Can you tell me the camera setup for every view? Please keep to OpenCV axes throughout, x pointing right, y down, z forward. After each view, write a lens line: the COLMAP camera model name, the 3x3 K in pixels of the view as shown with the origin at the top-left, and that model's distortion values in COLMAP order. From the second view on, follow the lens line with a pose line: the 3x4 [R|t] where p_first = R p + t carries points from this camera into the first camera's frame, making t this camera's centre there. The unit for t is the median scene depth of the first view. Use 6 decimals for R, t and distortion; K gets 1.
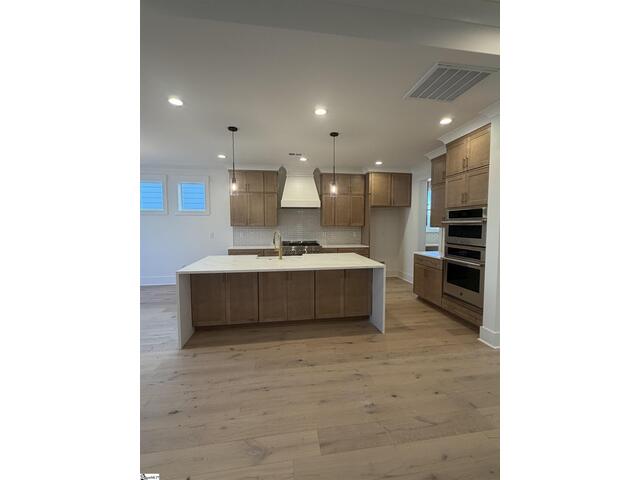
lens RADIAL K [[248.3, 0, 321.1], [0, 248.3, 239.9], [0, 0, 1]] dist [-0.004543, 0.000238]
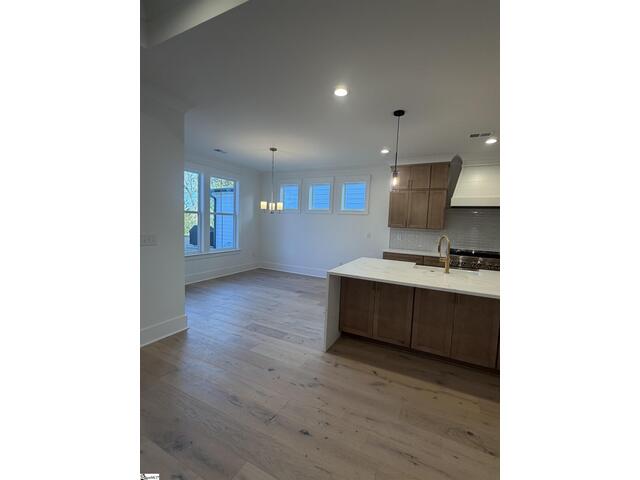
lens RADIAL K [[248.3, 0, 319.7], [0, 248.3, 242.6], [0, 0, 1]] dist [-0.004543, 0.000238]
pose [[0.811828, 0.079985, -0.578393, -0.046971], [-0.078238, 0.996542, 0.027995, -0.005688], [0.578631, 0.022525, 0.815278, 0.149908]]
